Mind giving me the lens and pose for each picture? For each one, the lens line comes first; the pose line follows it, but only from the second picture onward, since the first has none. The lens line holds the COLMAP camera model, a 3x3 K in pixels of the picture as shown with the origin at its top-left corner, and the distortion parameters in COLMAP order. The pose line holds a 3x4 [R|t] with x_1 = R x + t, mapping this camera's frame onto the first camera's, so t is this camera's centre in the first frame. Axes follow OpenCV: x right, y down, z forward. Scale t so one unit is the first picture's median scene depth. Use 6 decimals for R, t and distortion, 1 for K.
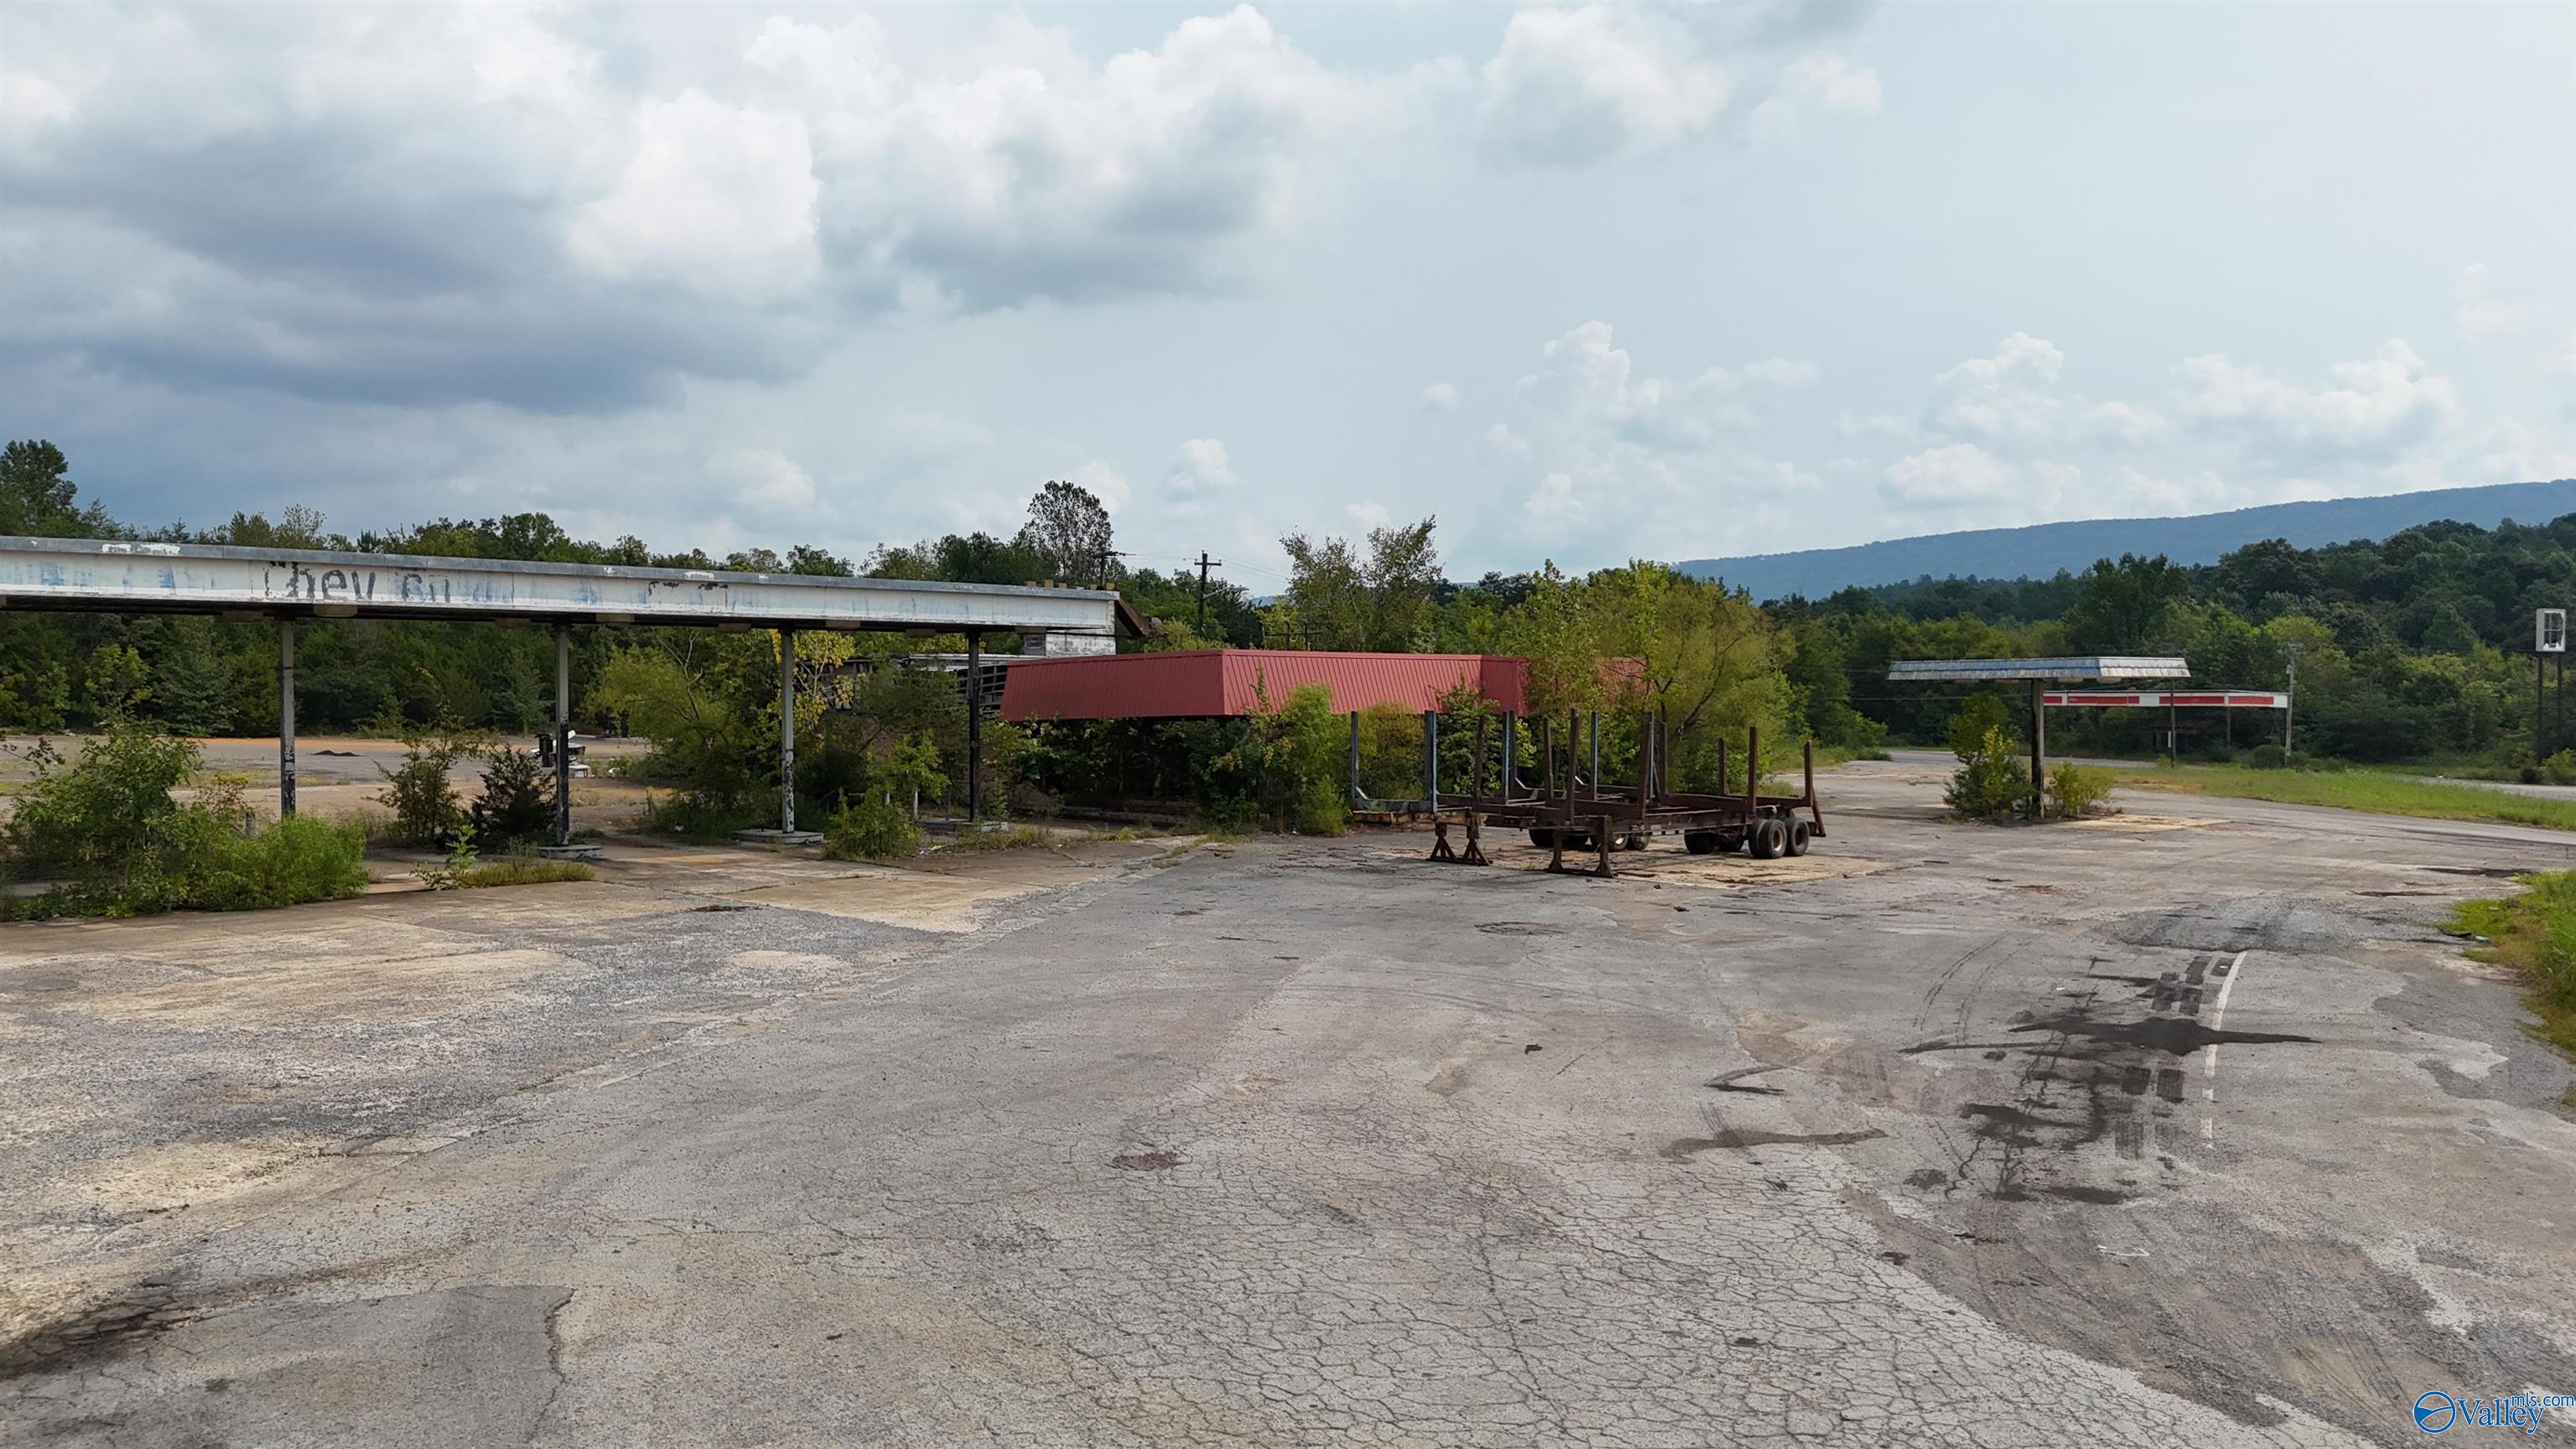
lens RADIAL K [[1914.9, 0, 1270.6], [0, 1914.9, 712.3], [0, 0, 1]] dist [0.073421, -0.073784]
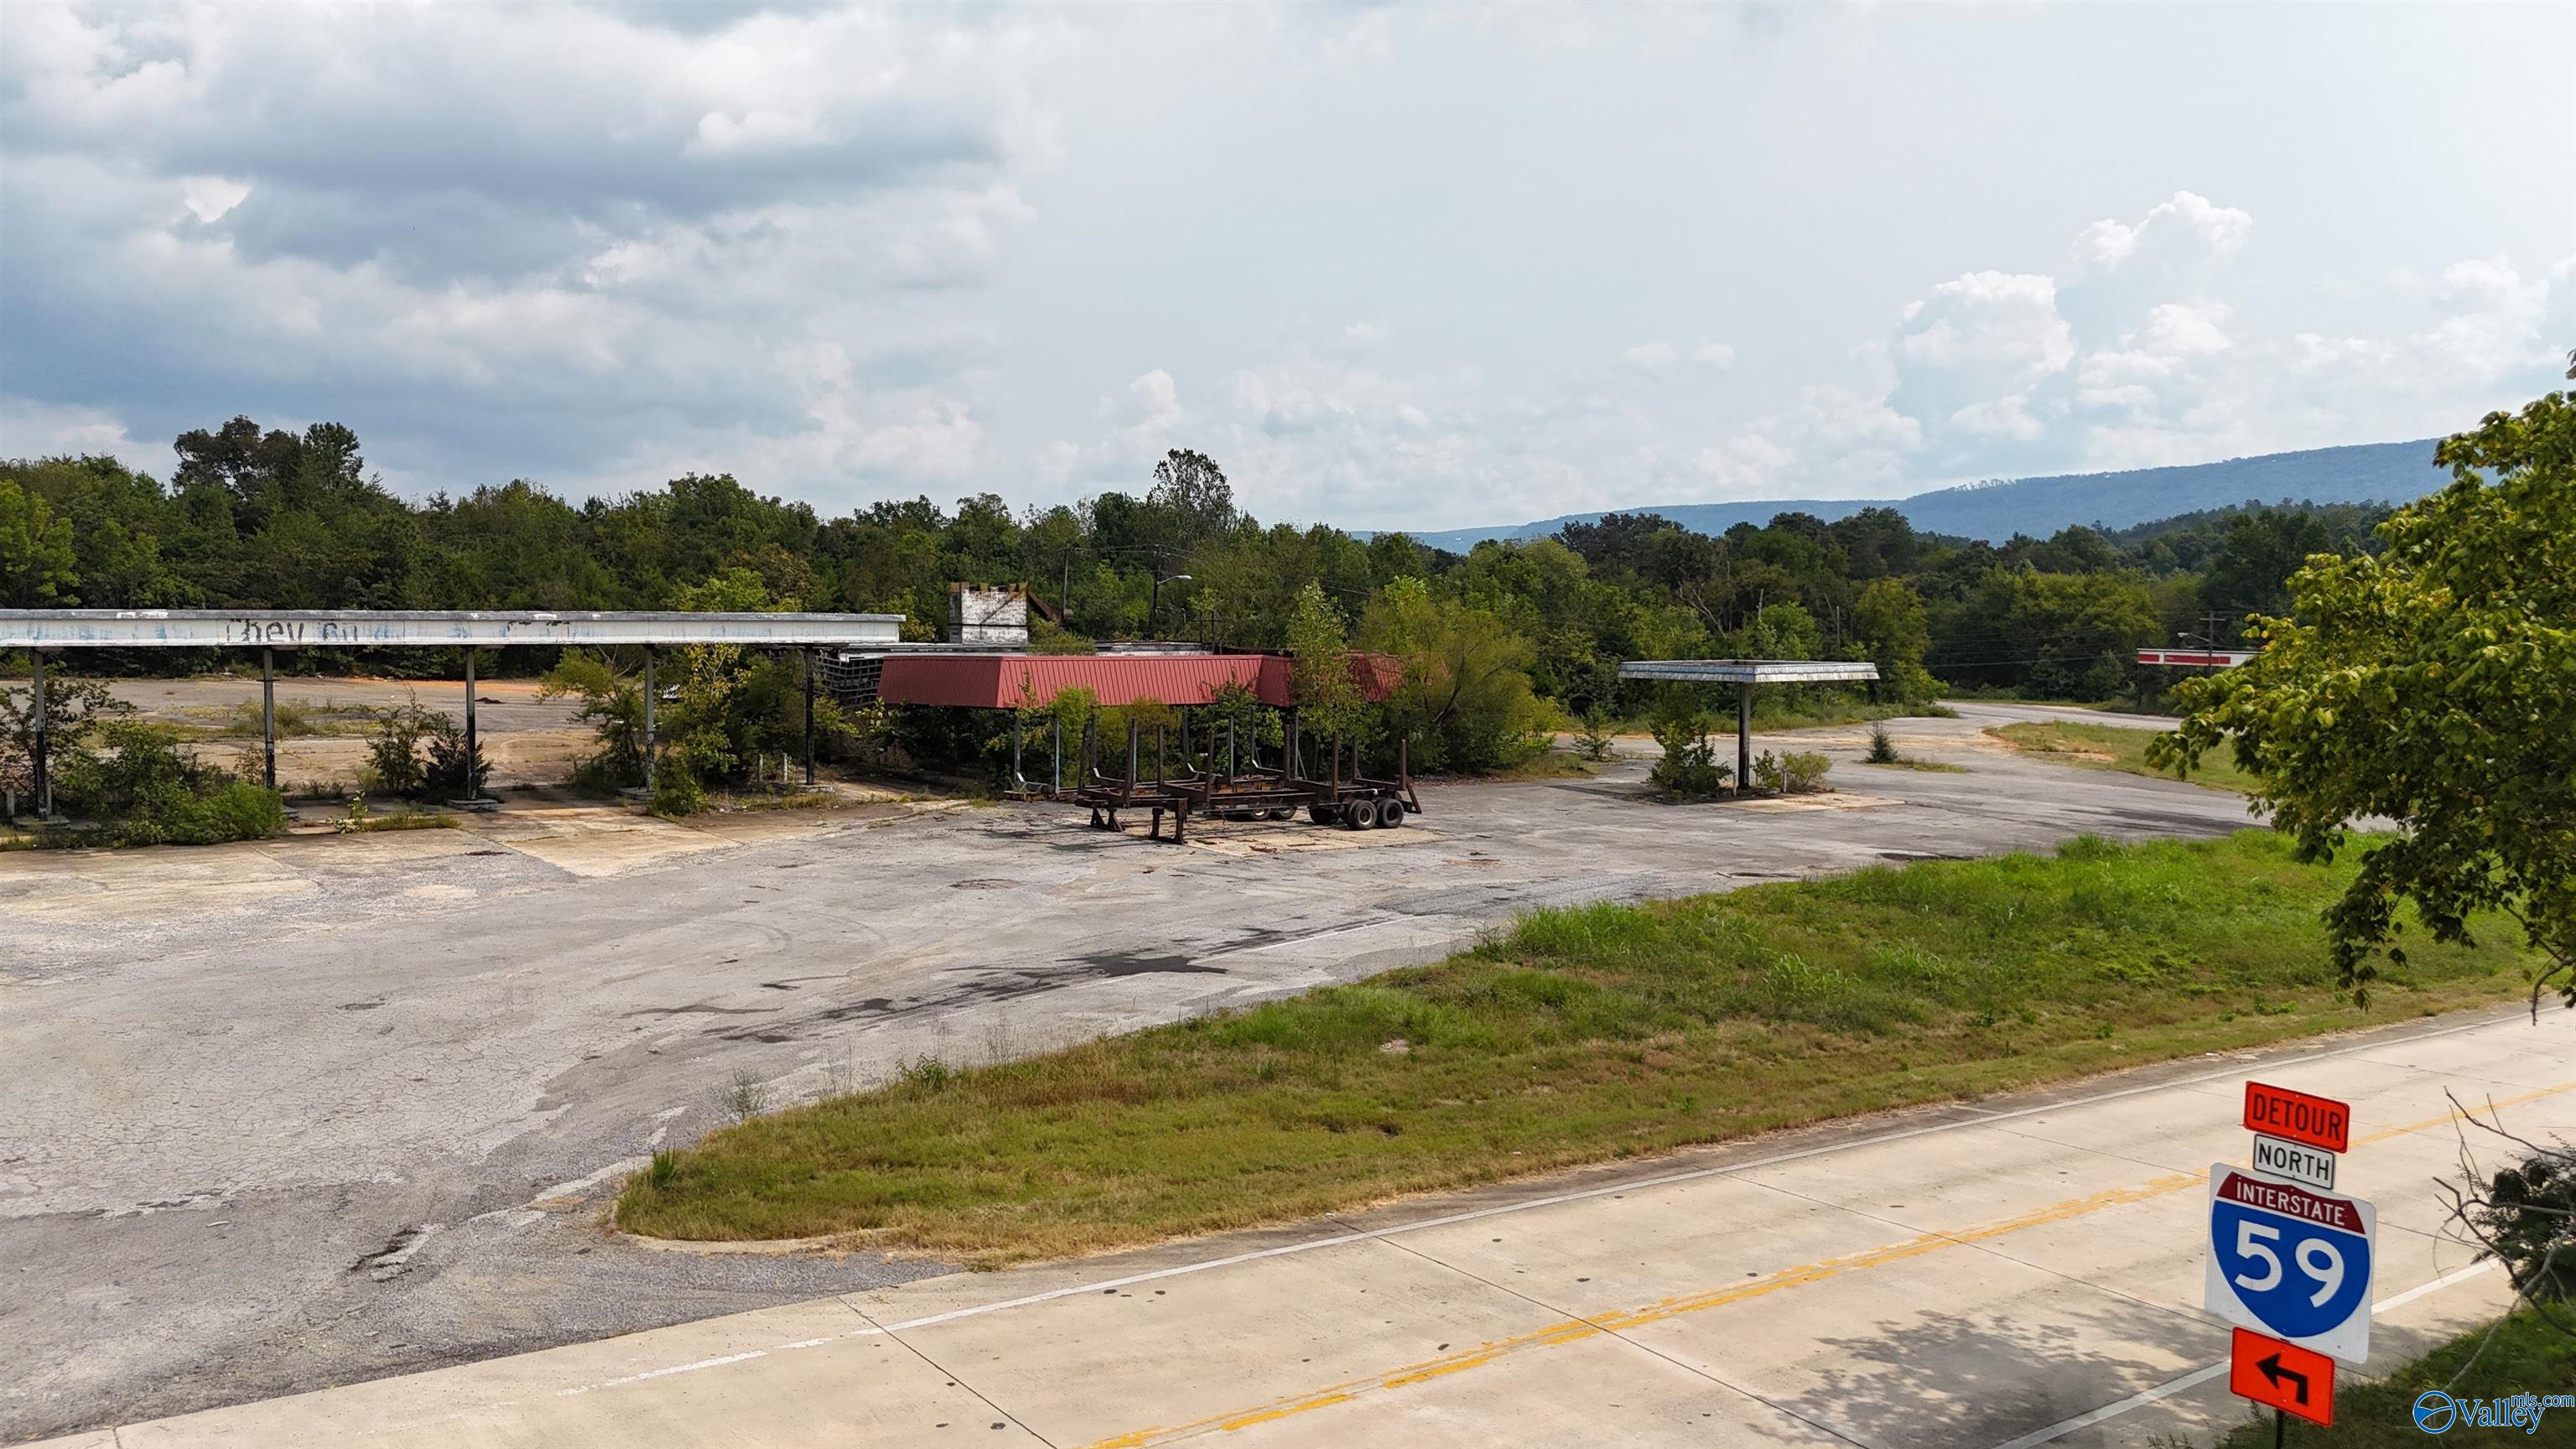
lens RADIAL K [[1914.9, 0, 1304.0], [0, 1914.9, 700.1], [0, 0, 1]] dist [0.073421, -0.073784]
pose [[0.988217, 0.020125, -0.151731, 0.418936], [-0.014267, 0.999114, 0.039598, -0.064346], [0.152394, -0.036966, 0.987628, -0.295005]]
